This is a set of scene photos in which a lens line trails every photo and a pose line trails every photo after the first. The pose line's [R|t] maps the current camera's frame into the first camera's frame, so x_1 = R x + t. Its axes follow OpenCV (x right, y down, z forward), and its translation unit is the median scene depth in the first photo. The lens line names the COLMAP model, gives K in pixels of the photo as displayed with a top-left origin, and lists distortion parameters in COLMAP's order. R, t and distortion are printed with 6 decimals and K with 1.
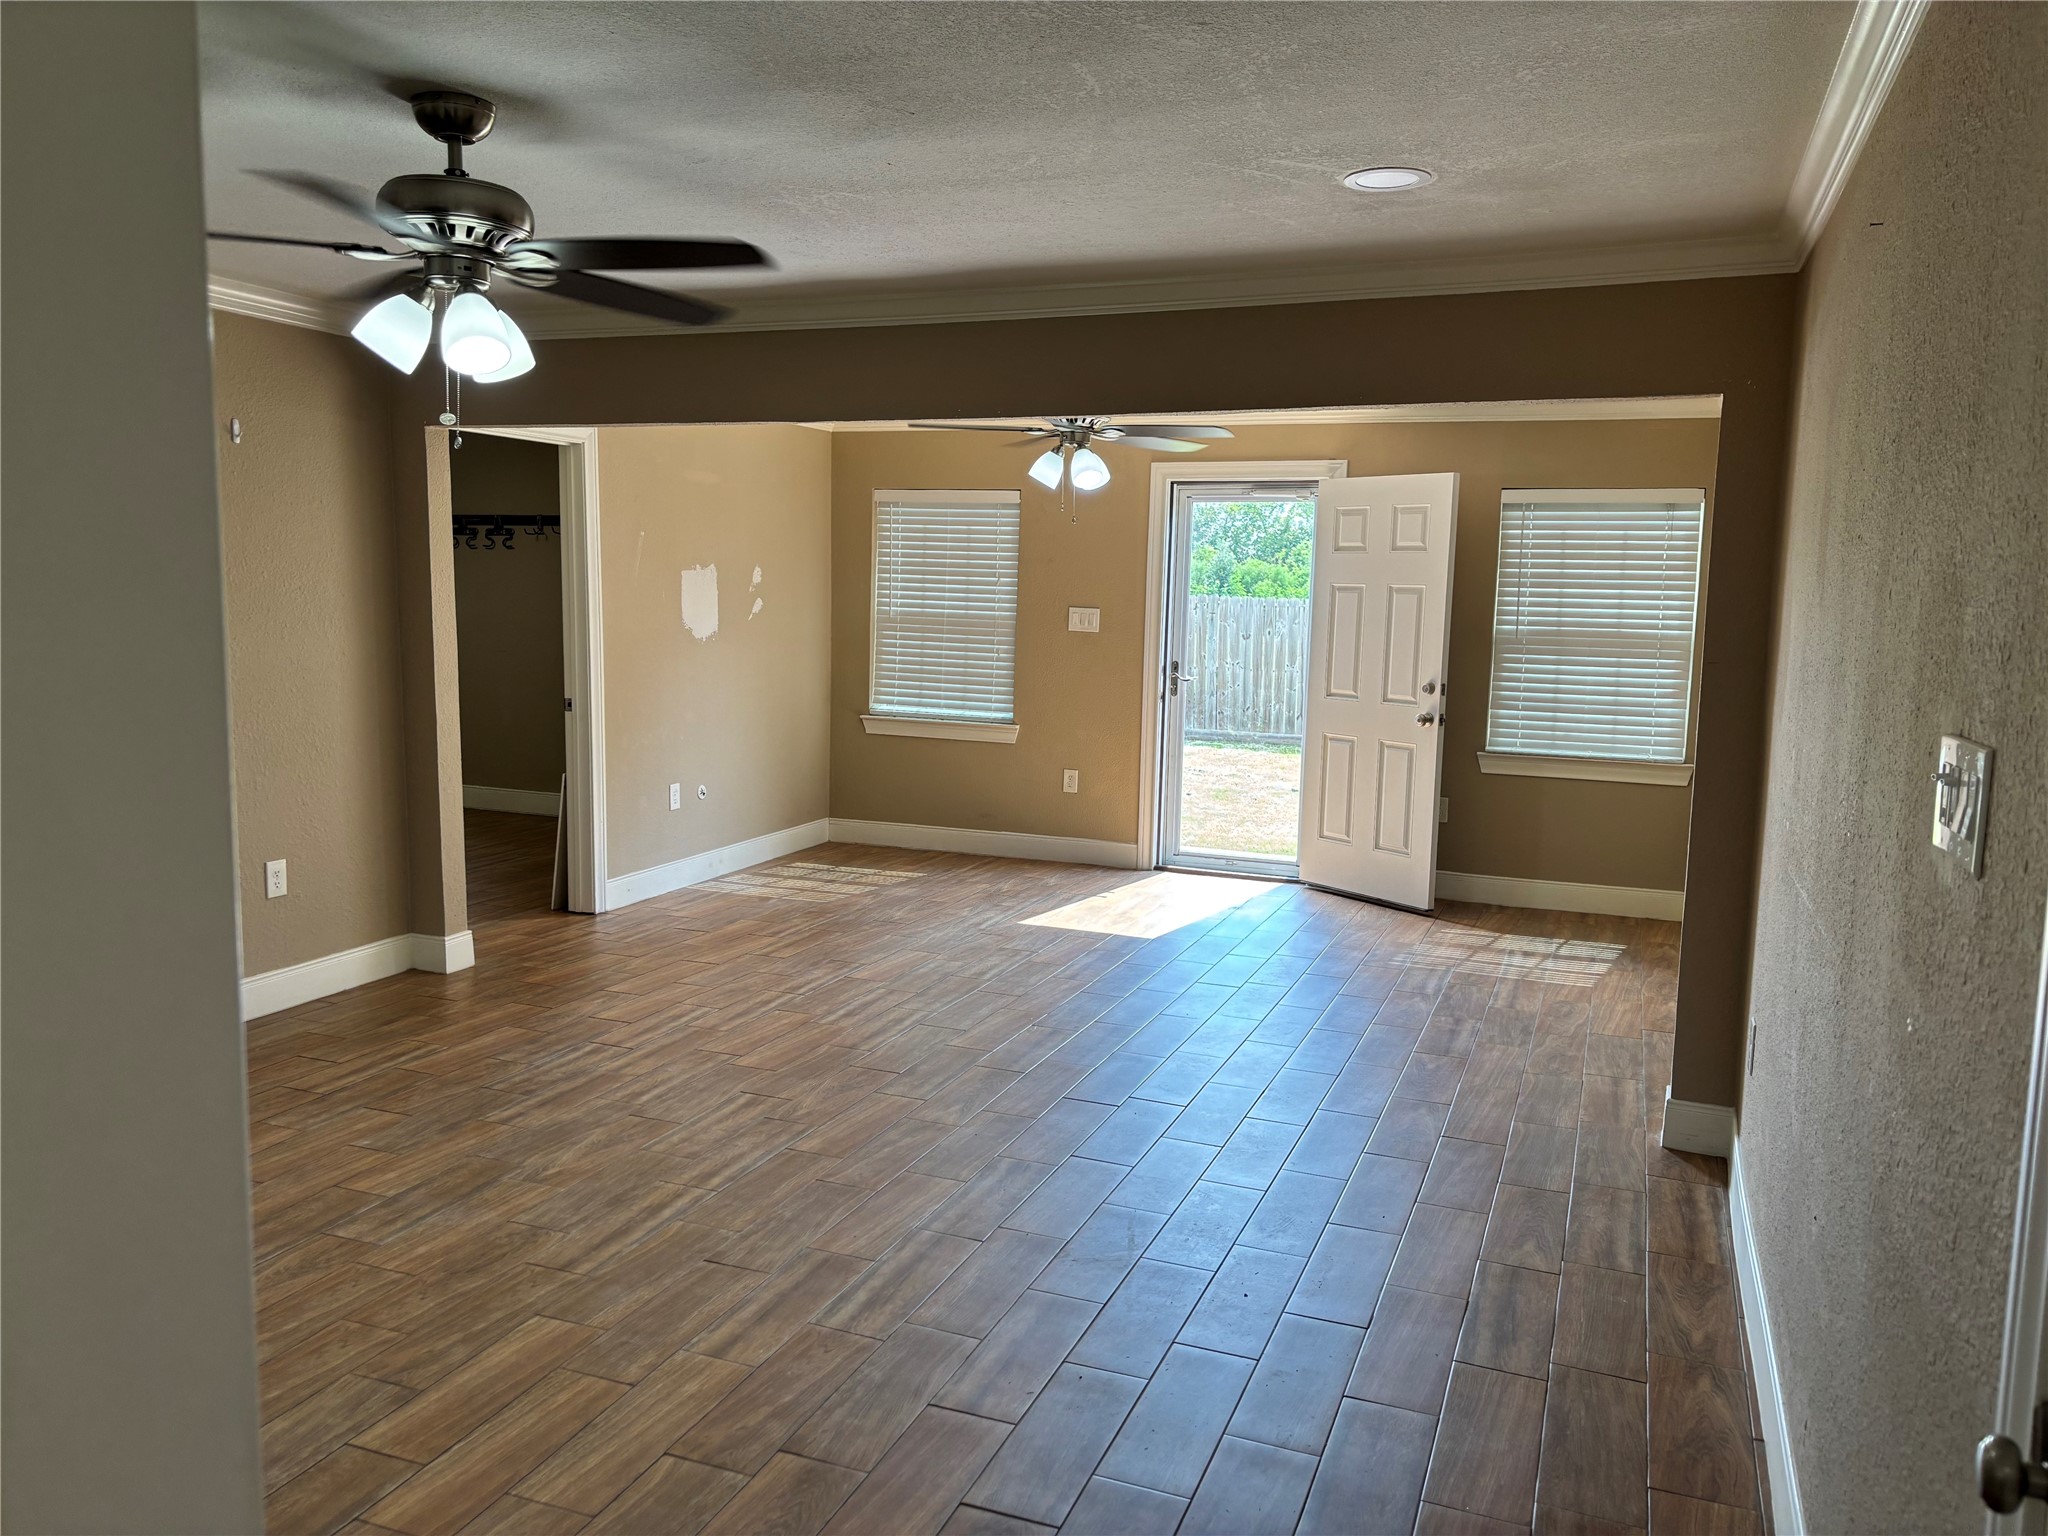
lens RADIAL K [[1574.3, 0, 1009.4], [0, 1574.3, 774.4], [0, 0, 1]] dist [0.033847, -0.015868]
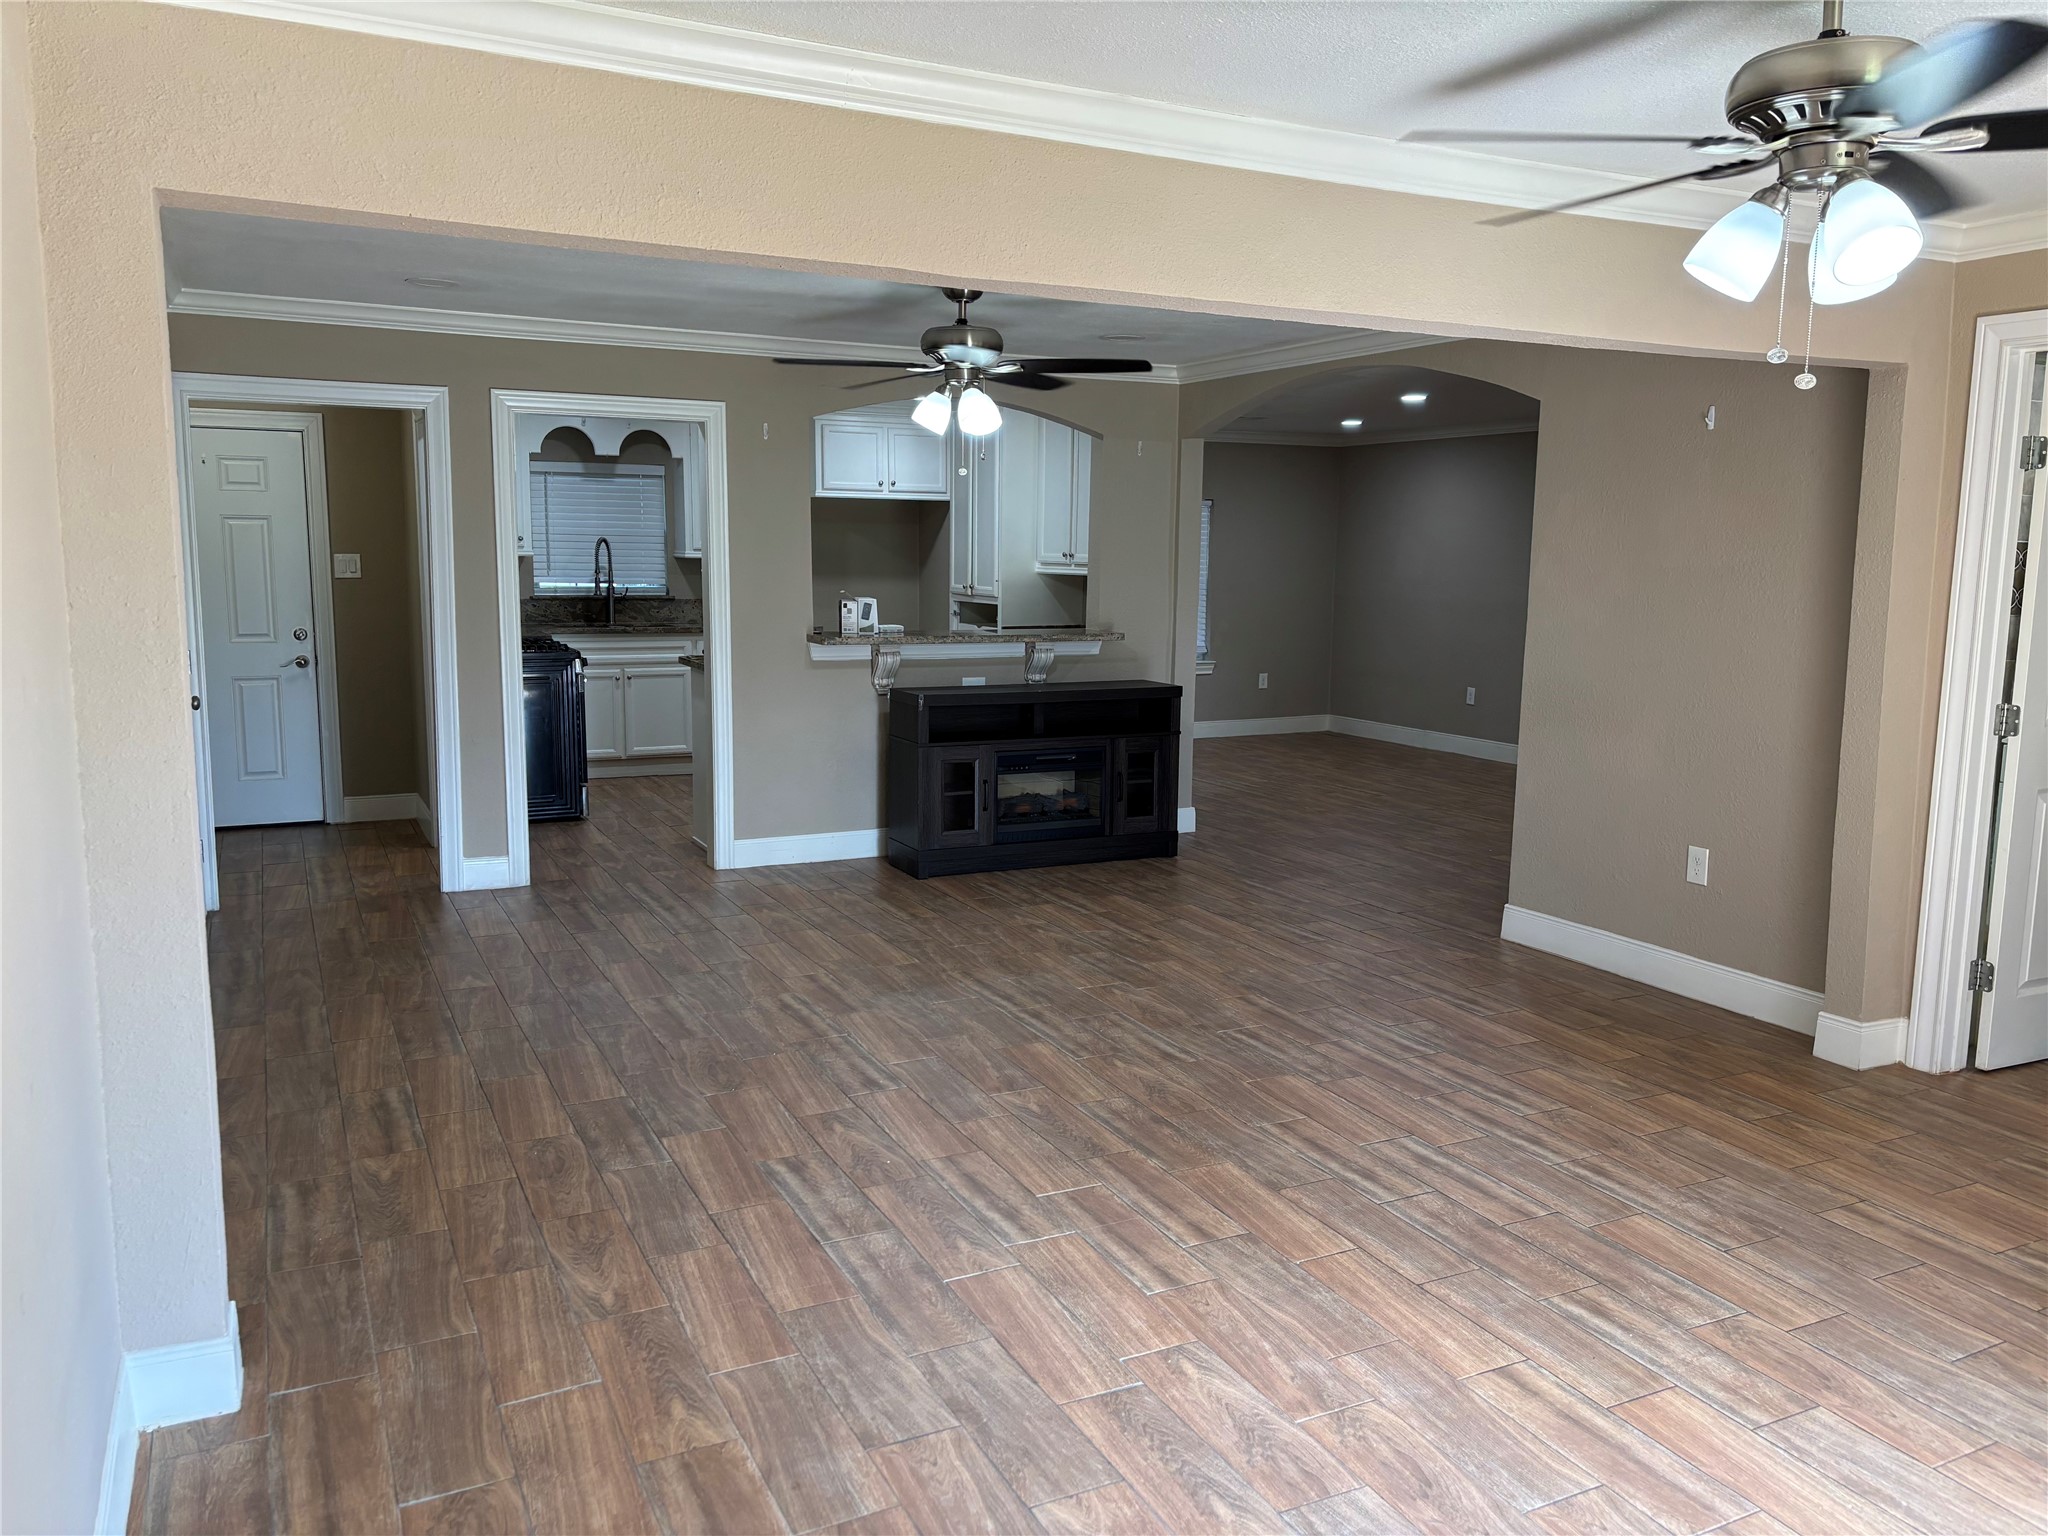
lens RADIAL K [[1574.3, 0, 1020.0], [0, 1574.3, 775.6], [0, 0, 1]] dist [0.033847, -0.015868]
pose [[-0.679032, 0.077840, -0.729970, 0.584733], [-0.117812, 0.969920, 0.213017, -0.160684], [0.724593, 0.230644, -0.649436, 1.433123]]
